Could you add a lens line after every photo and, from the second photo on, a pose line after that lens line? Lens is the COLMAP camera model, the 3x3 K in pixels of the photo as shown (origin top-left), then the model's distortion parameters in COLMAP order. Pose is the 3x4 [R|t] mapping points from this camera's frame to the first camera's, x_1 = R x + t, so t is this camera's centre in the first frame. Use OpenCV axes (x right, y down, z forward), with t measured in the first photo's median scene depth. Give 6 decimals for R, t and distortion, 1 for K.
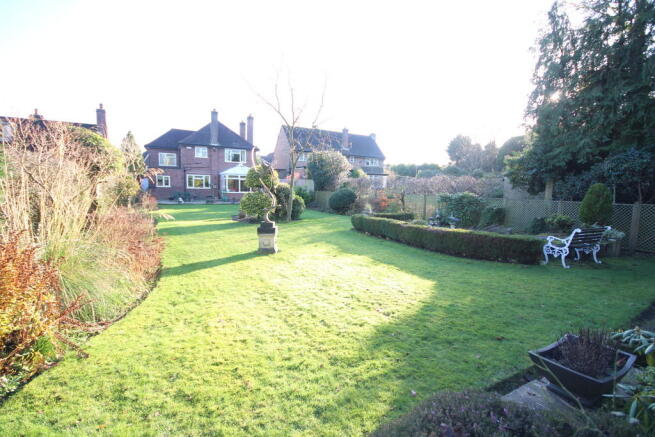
lens RADIAL K [[309.0, 0, 326.5], [0, 309.0, 217.9], [0, 0, 1]] dist [0.005391, -0.000748]
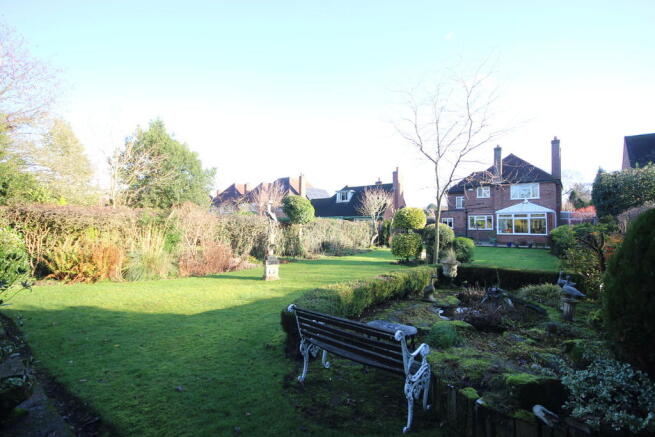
lens RADIAL K [[309.0, 0, 326.4], [0, 309.0, 220.8], [0, 0, 1]] dist [0.005391, -0.000748]
pose [[0.360162, -0.026900, -0.932502, 0.322326], [-0.086443, 0.994321, -0.062070, -0.020731], [0.928876, 0.102964, 0.355791, 0.206600]]
